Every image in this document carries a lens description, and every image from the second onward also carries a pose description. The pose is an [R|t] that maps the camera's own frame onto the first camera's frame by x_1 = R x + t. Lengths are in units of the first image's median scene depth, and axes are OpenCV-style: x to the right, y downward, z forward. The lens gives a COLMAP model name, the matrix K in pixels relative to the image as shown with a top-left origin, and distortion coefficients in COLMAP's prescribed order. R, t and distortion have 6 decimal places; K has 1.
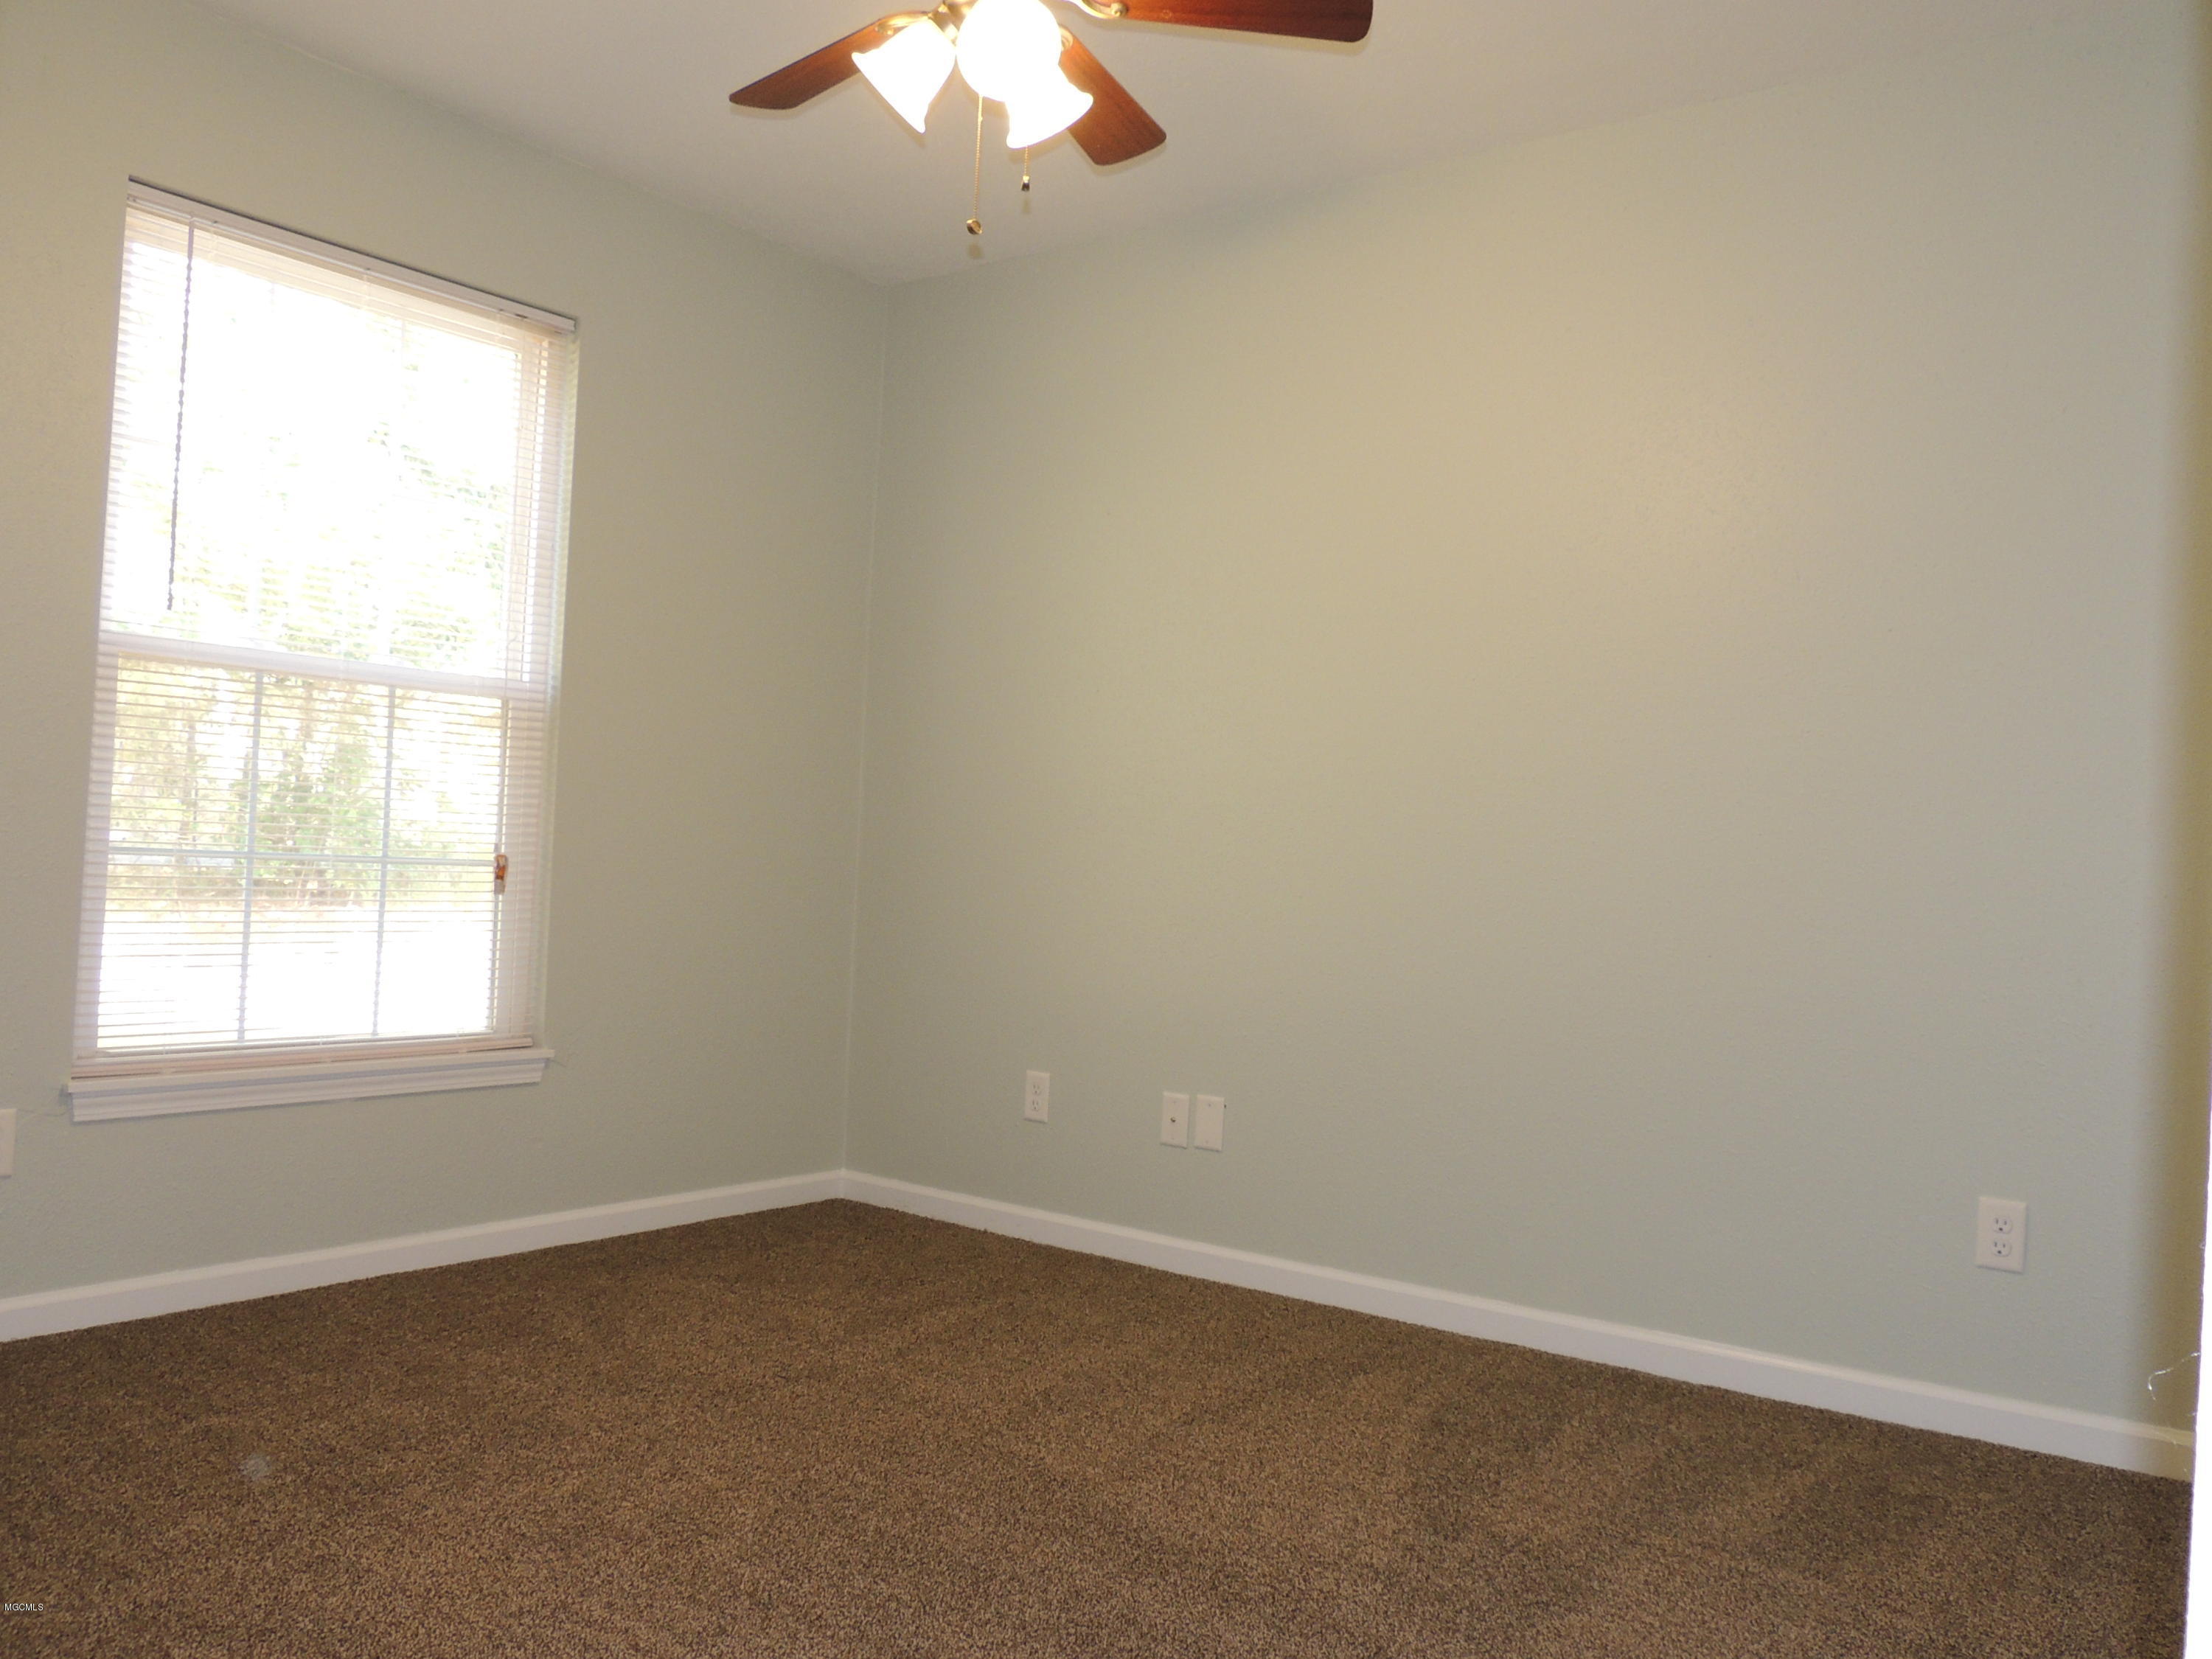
lens RADIAL K [[1776.7, 0, 1106.0], [0, 1776.7, 829.5], [0, 0, 1]] dist [-0.006544, -0.005712]
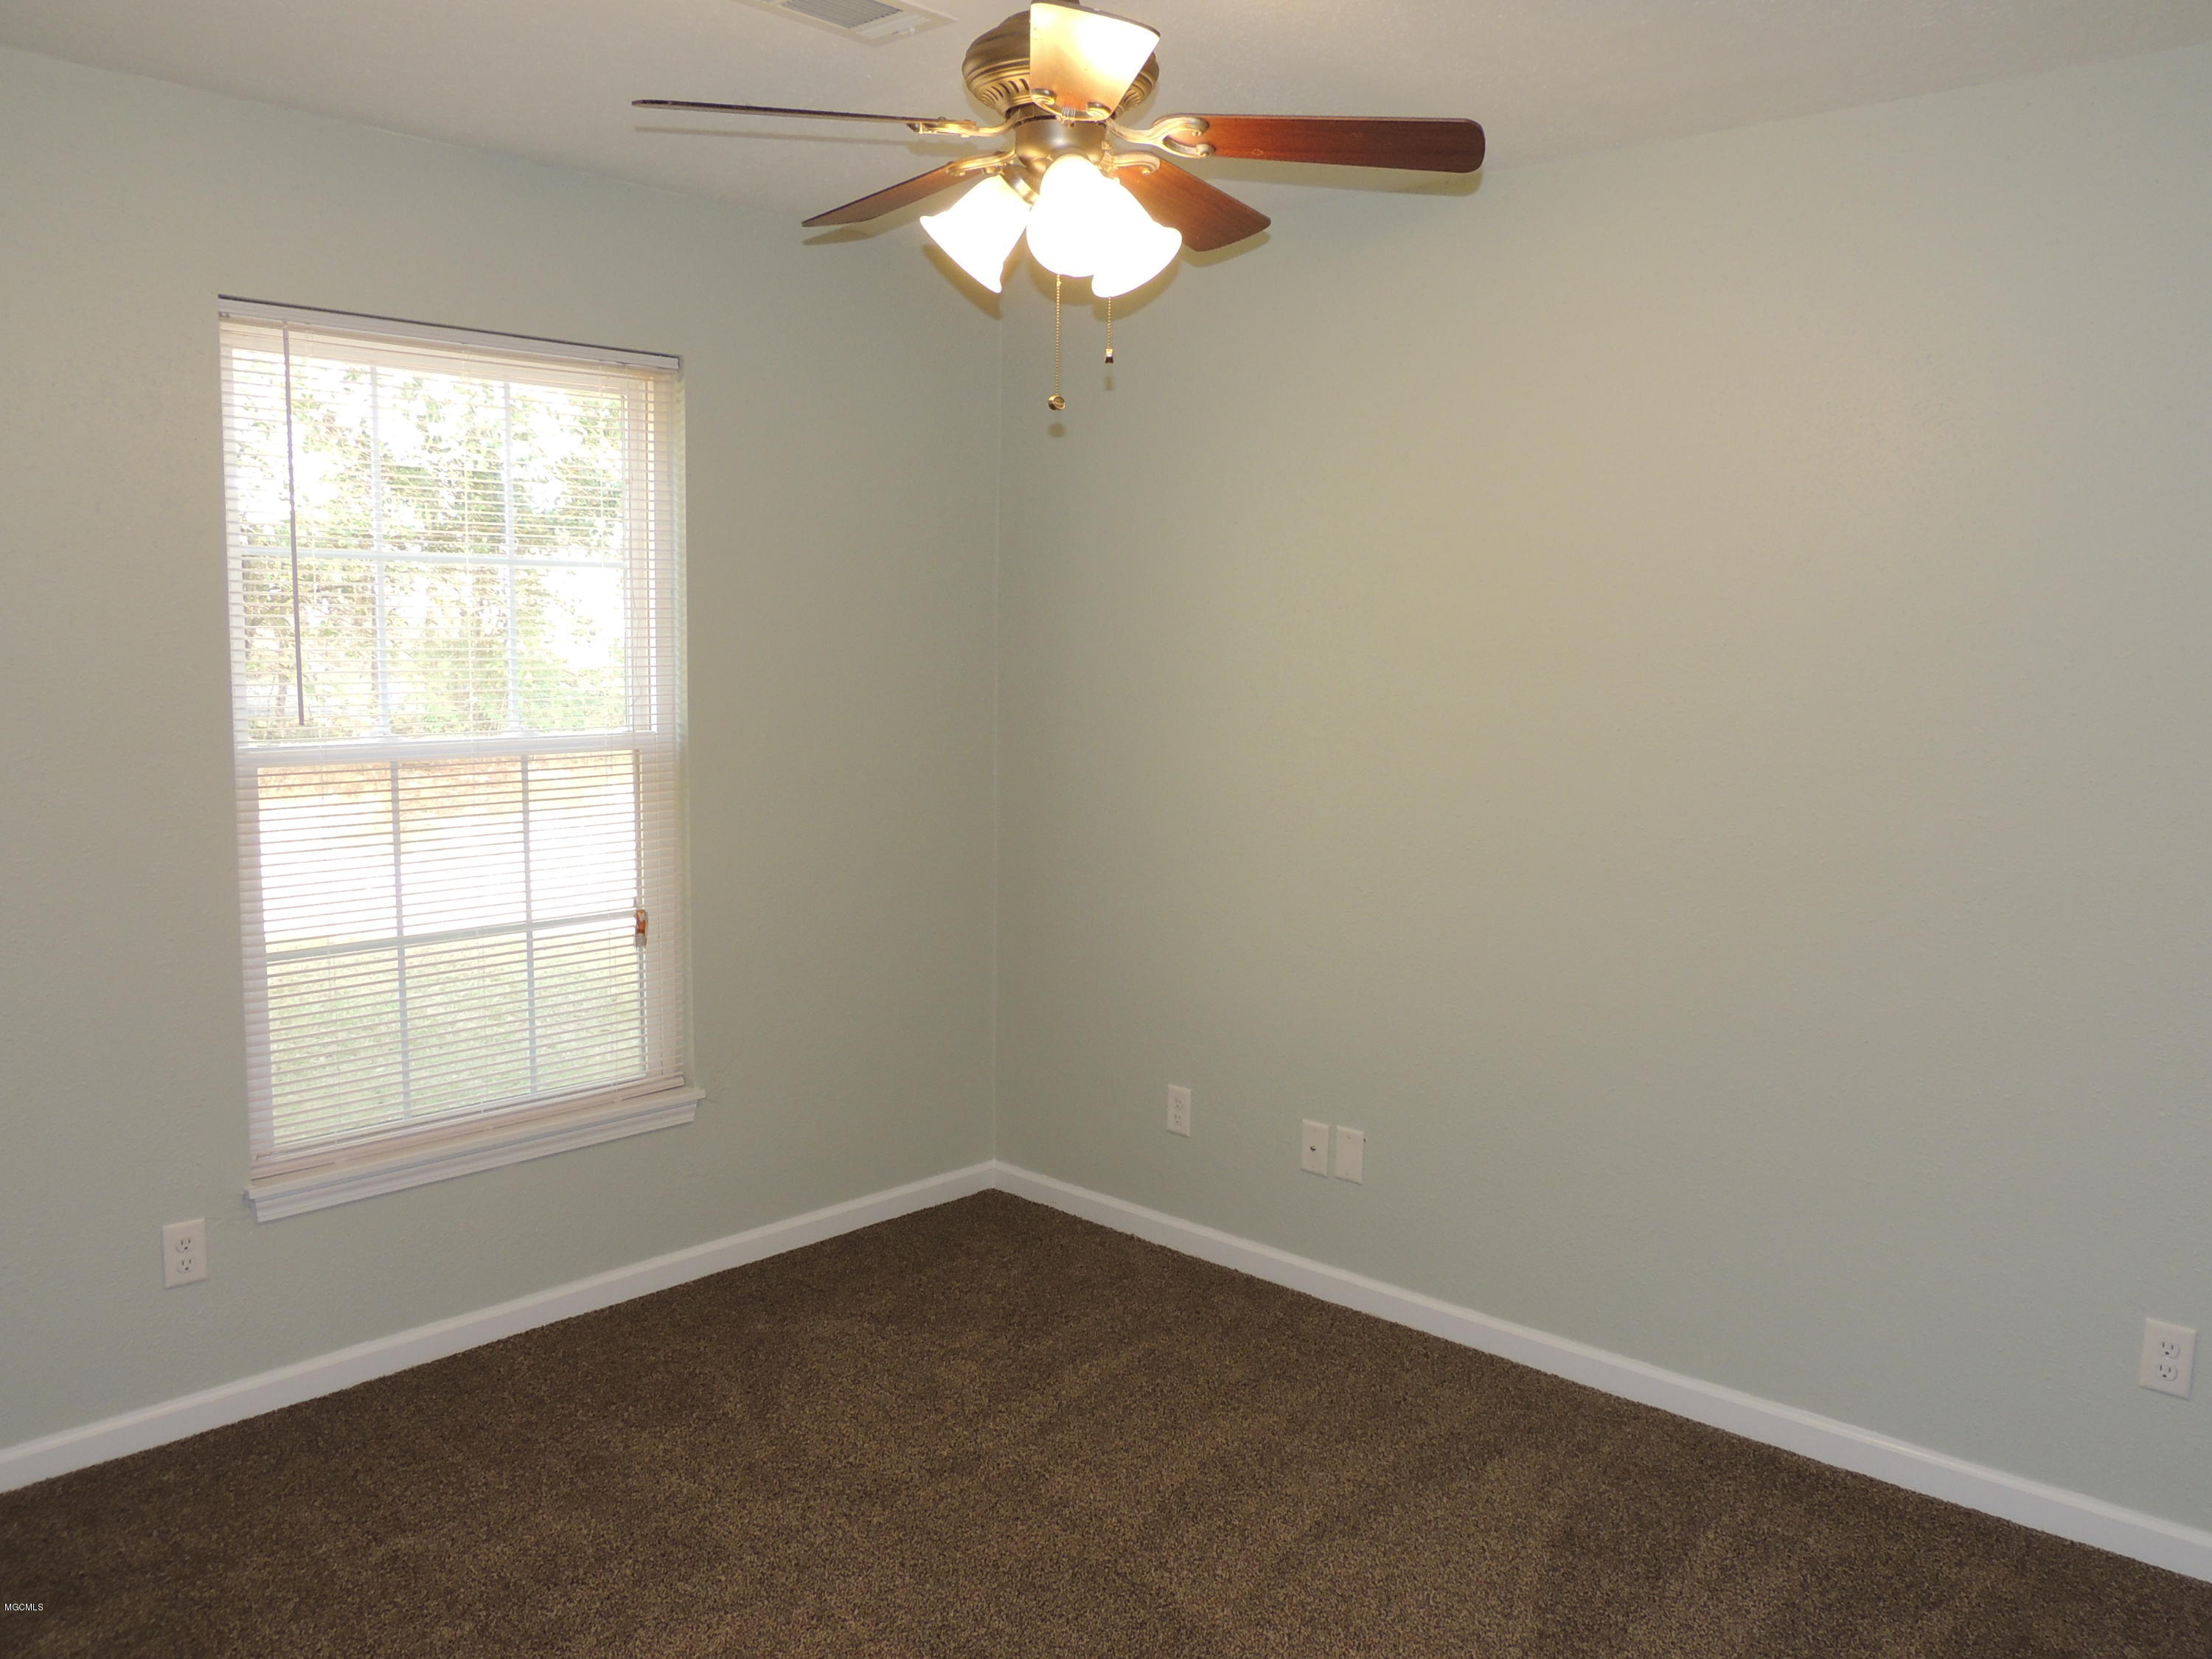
lens RADIAL K [[1773.8, 0, 1106.0], [0, 1773.8, 829.5], [0, 0, 1]] dist [-0.014229, -0.002558]
pose [[0.994774, -0.021172, -0.099886, 0.031985], [0.034298, 0.990711, 0.131585, -0.189353], [0.096172, -0.134323, 0.986260, 0.038351]]
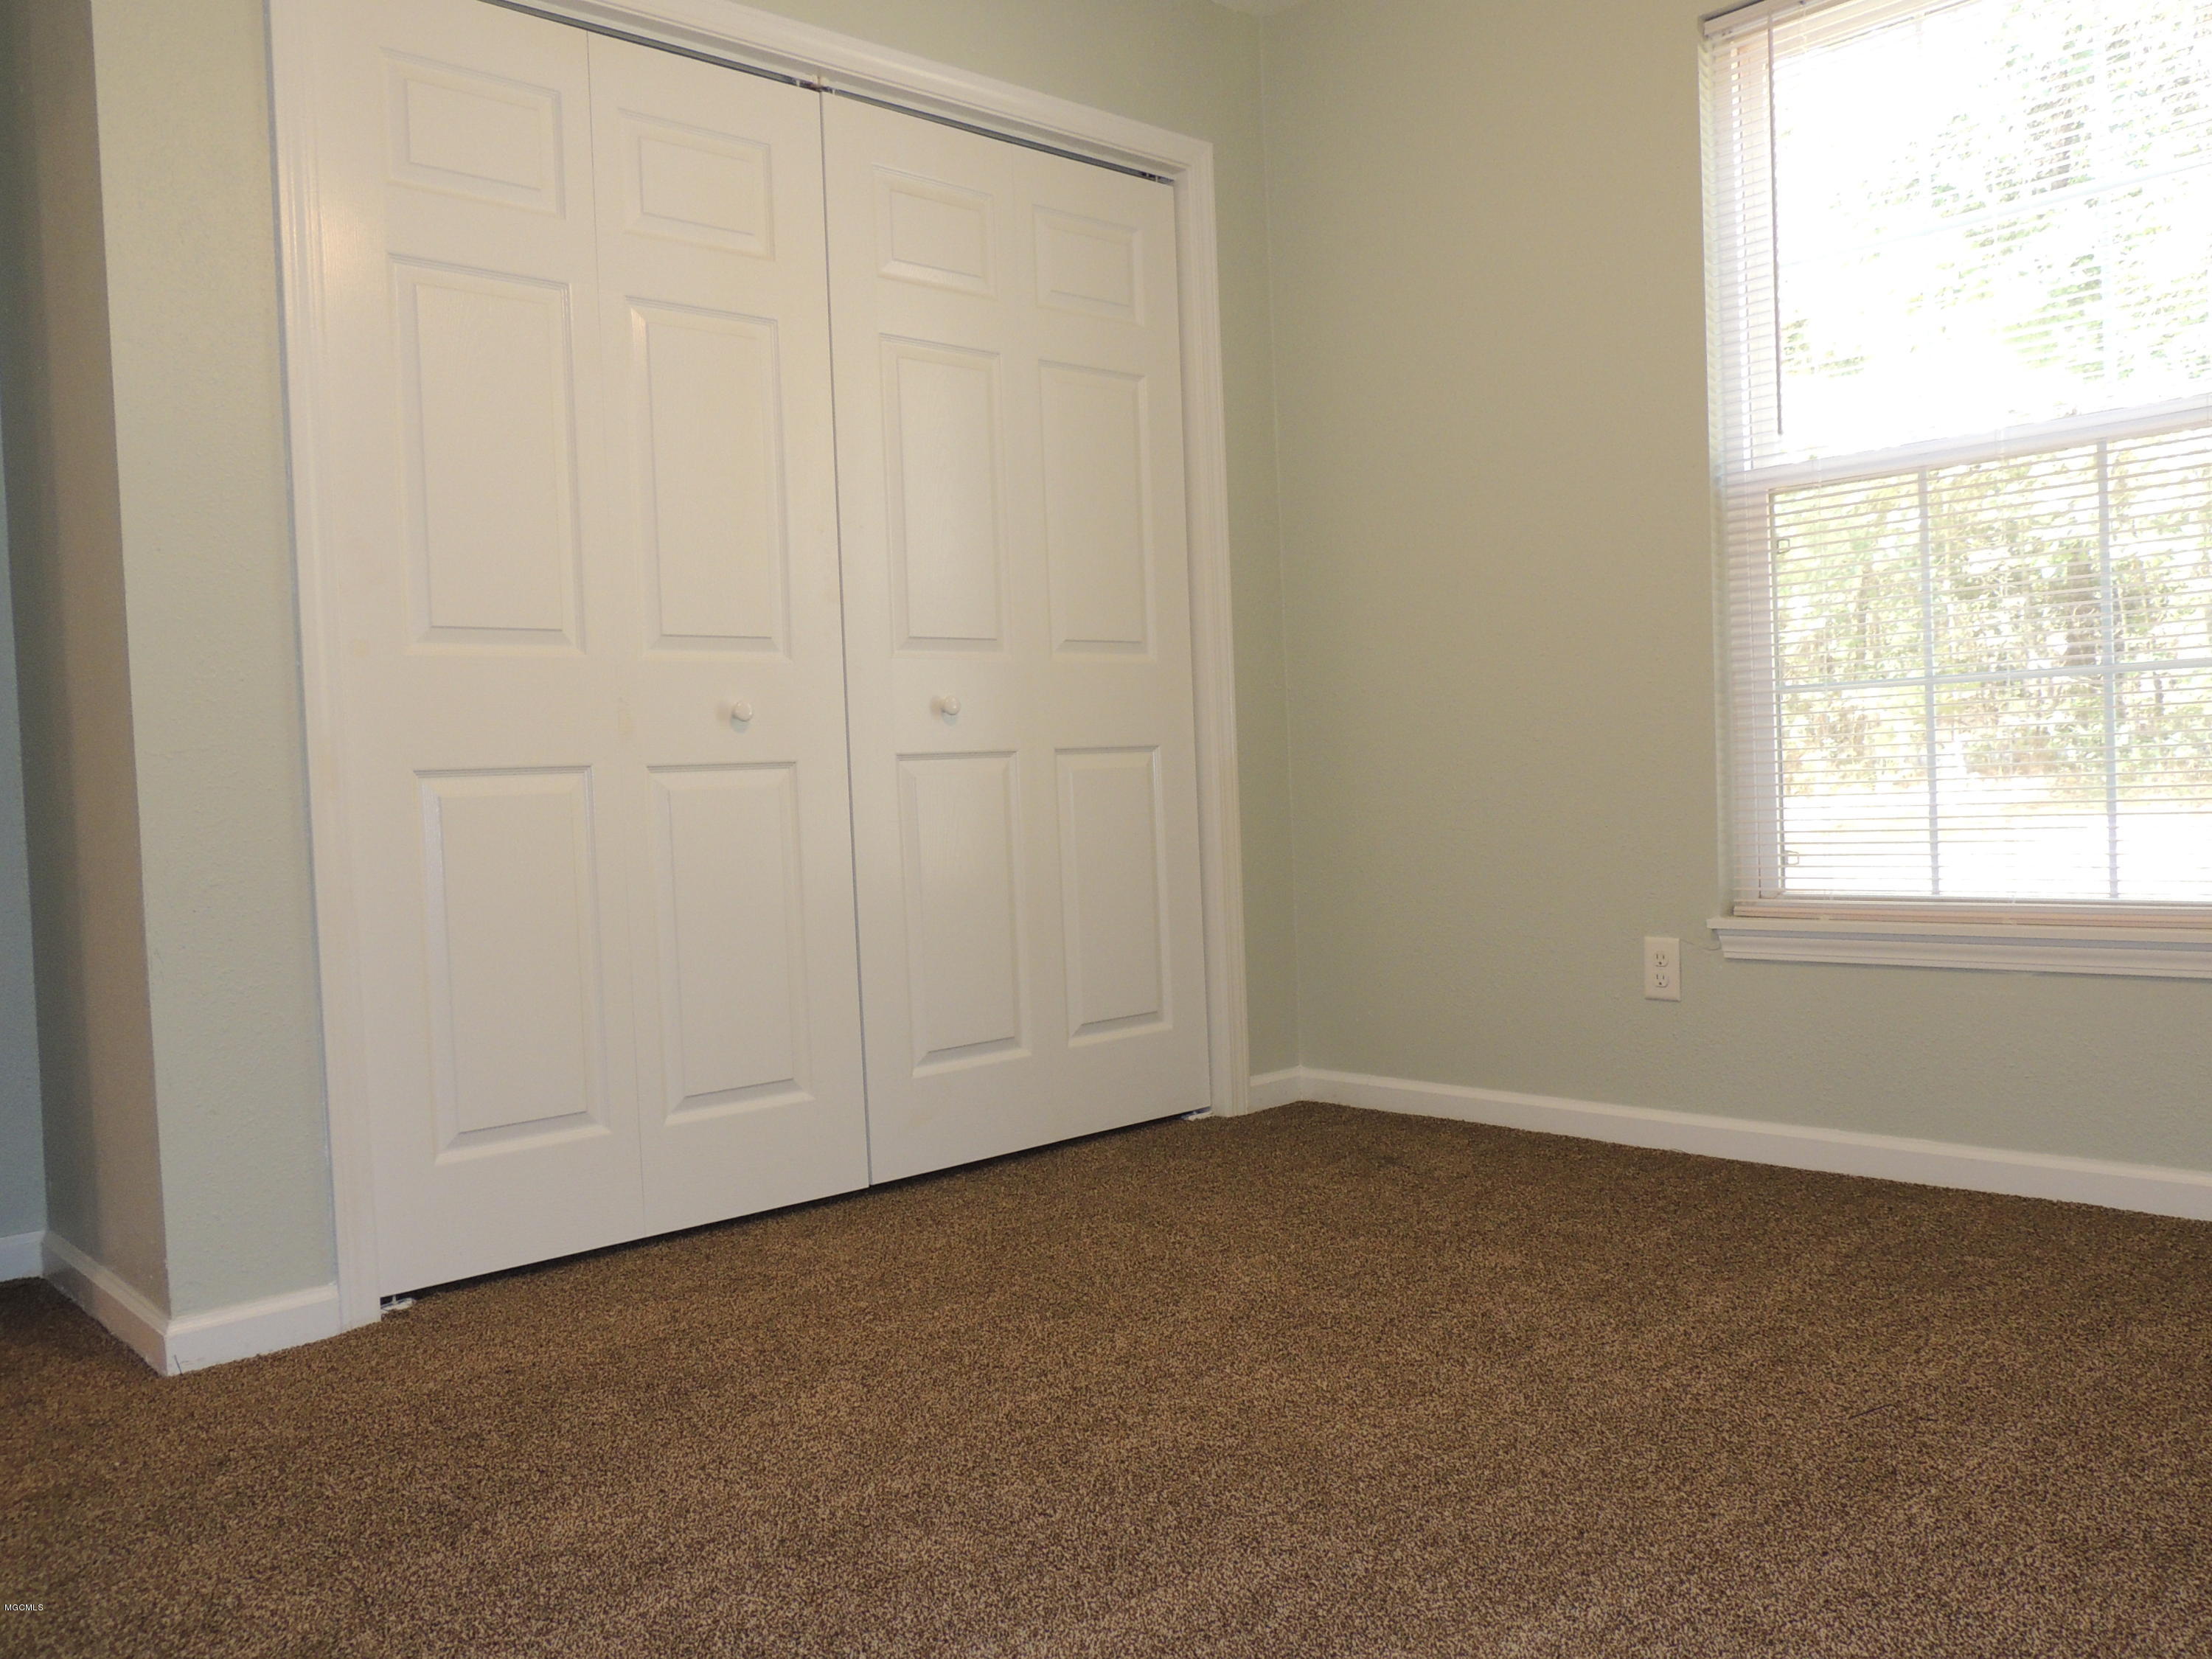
lens RADIAL K [[1773.8, 0, 1106.0], [0, 1773.8, 829.5], [0, 0, 1]] dist [-0.014229, -0.002558]
pose [[-0.172389, 0.010663, -0.984971, 0.501834], [0.079062, 0.996865, -0.003046, 0.064582], [0.981851, -0.078399, -0.172691, 0.827189]]
